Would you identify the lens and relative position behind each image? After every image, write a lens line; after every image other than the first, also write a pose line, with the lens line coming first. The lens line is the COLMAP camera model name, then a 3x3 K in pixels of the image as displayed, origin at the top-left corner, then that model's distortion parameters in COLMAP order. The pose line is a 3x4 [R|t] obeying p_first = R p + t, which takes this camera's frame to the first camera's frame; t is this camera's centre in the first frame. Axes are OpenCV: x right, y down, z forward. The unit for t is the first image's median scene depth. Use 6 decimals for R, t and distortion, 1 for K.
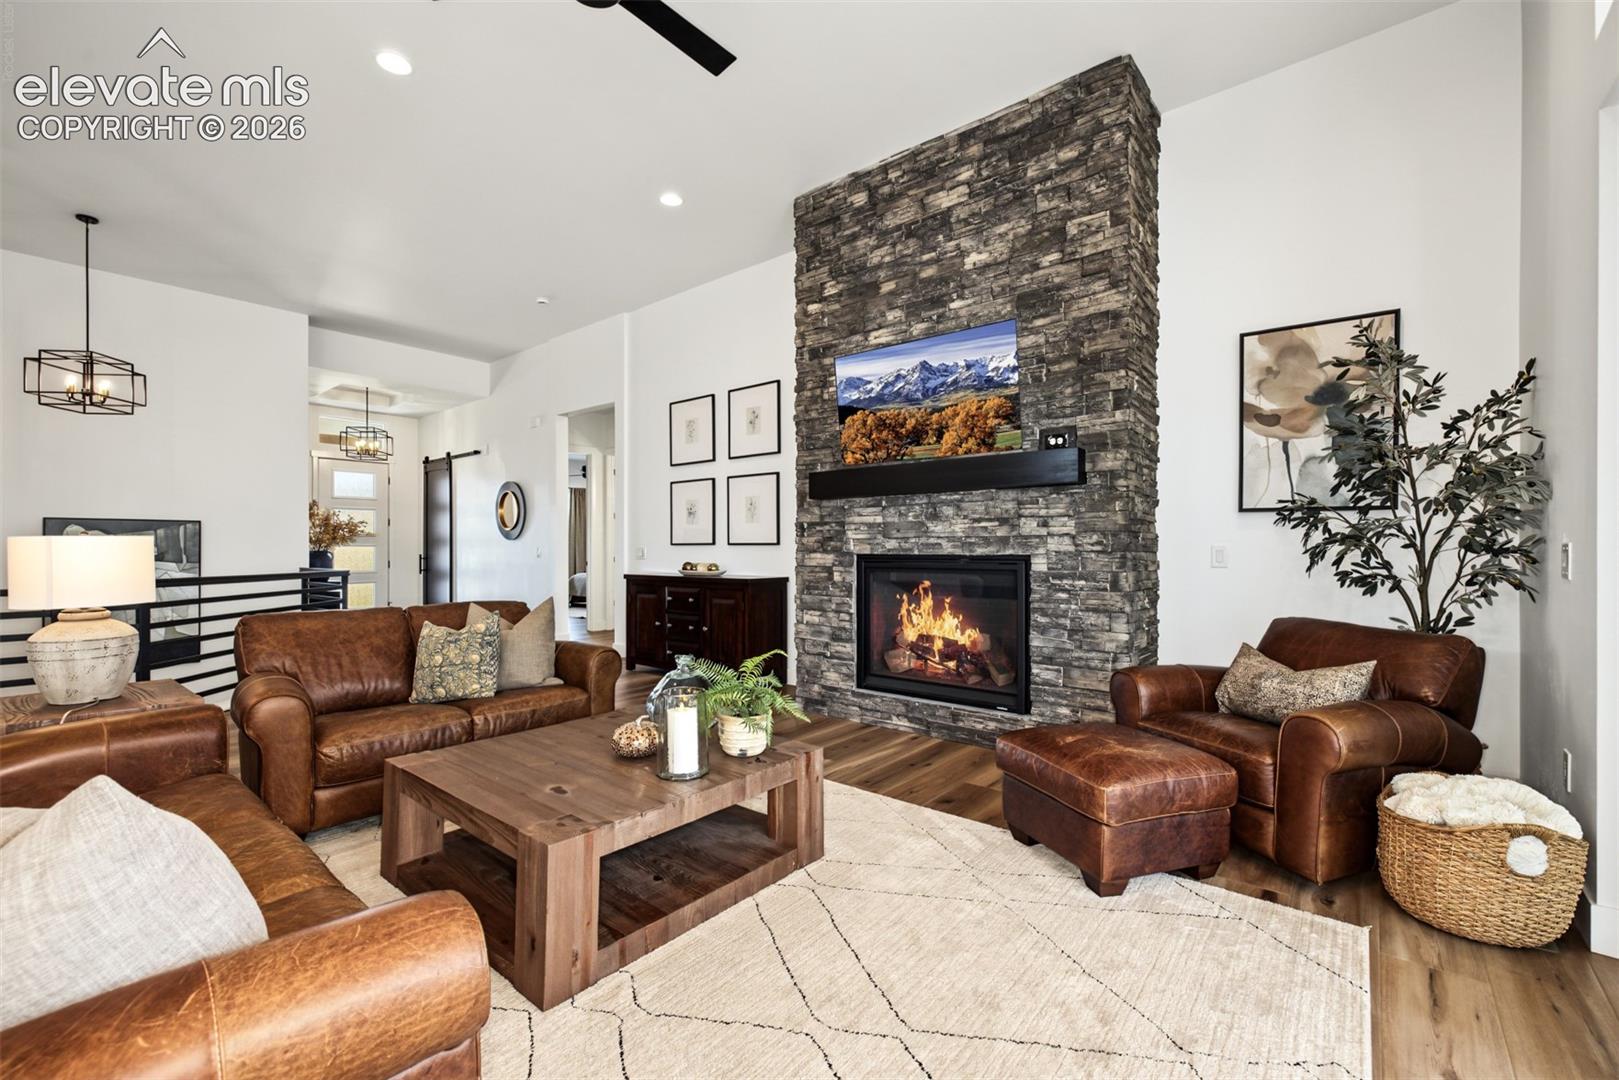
lens RADIAL K [[693.1, 0, 818.0], [0, 693.1, 545.9], [0, 0, 1]] dist [0.011139, -0.001610]
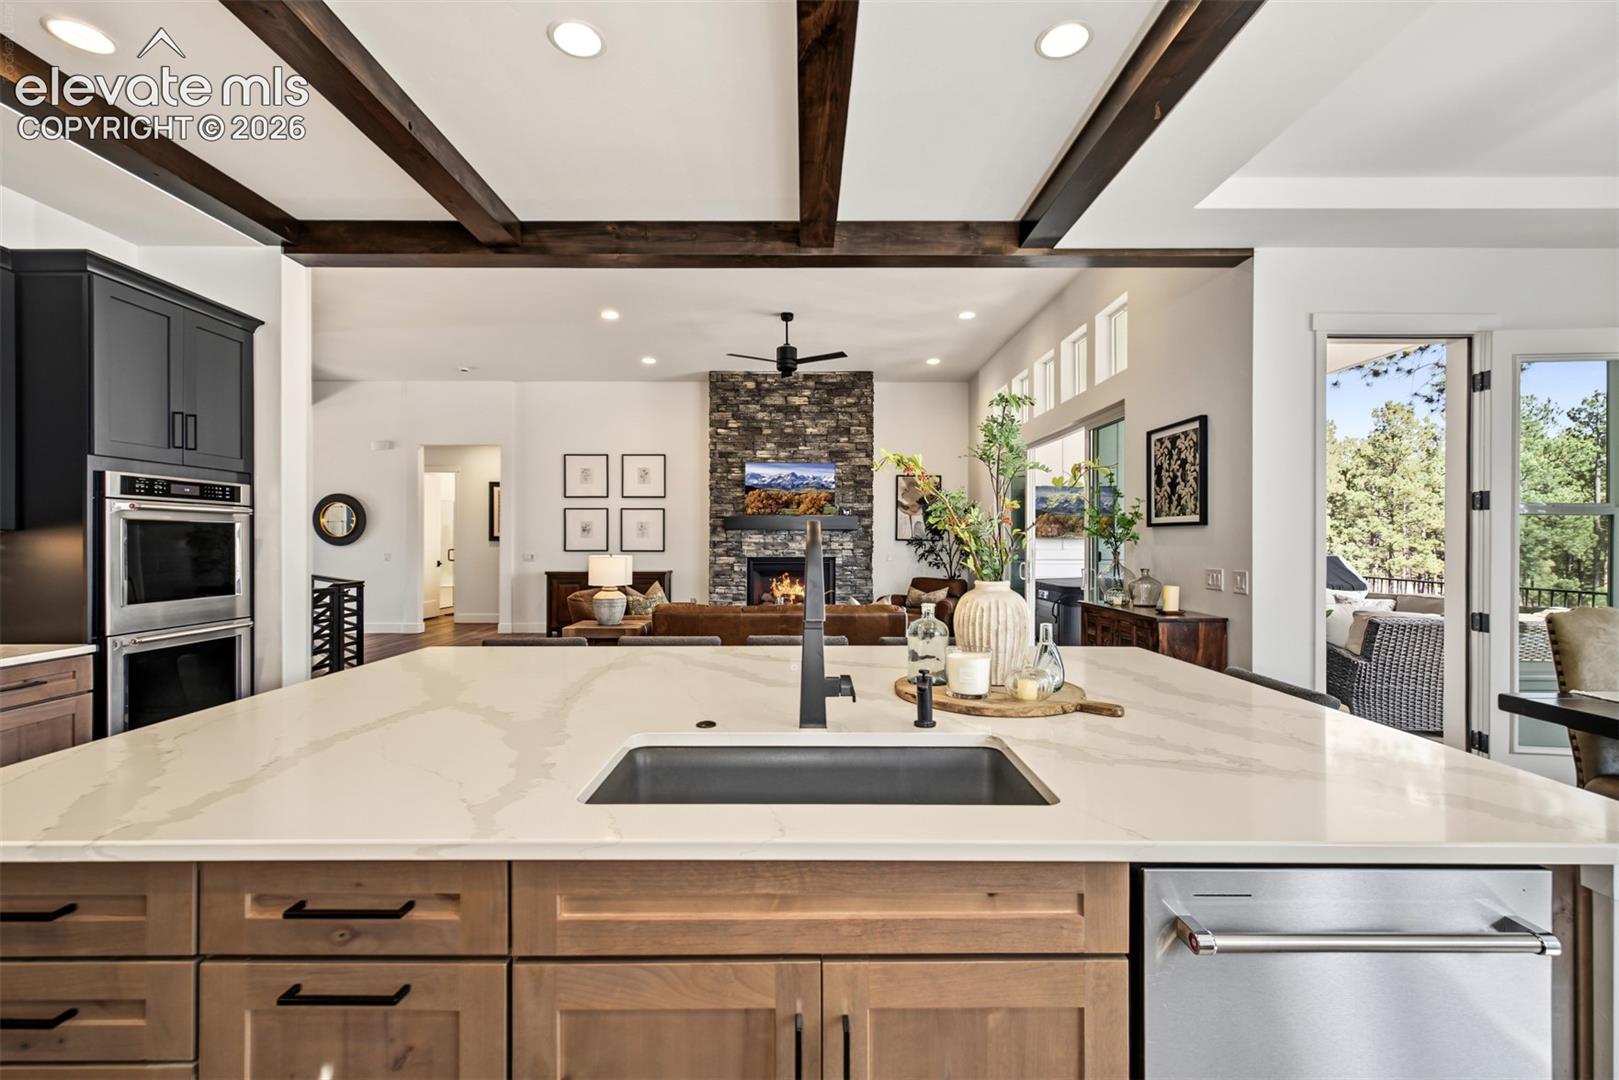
lens RADIAL K [[729.8, 0, 825.3], [0, 729.8, 542.5], [0, 0, 1]] dist [0.002585, -0.000250]
pose [[0.749451, 0.000839, 0.662060, -1.308664], [-0.003858, 0.999988, 0.003100, -0.042382], [-0.662049, -0.004878, 0.749445, -0.837645]]
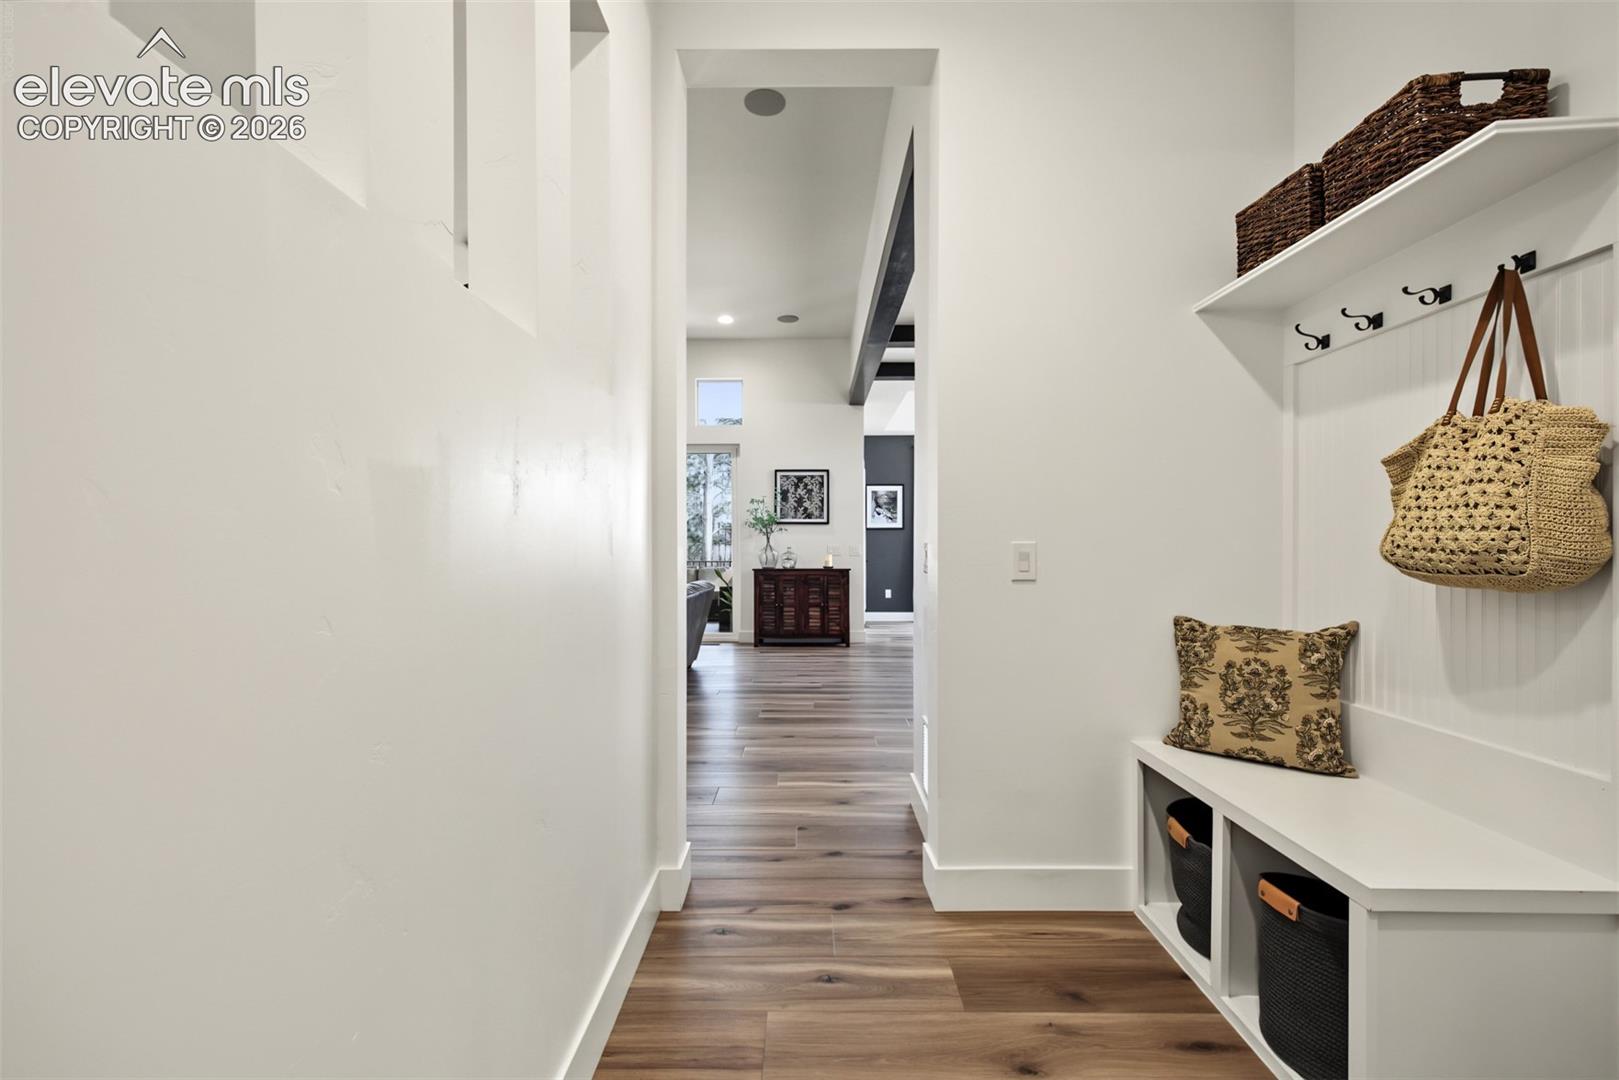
lens RADIAL K [[693.1, 0, 807.3], [0, 693.1, 543.7], [0, 0, 1]] dist [0.011139, -0.001610]
pose [[-0.662654, 0.004419, 0.748913, -1.679081], [0.000988, 0.999987, -0.005027, 0.001554], [-0.748925, -0.002591, -0.662650, 1.014636]]
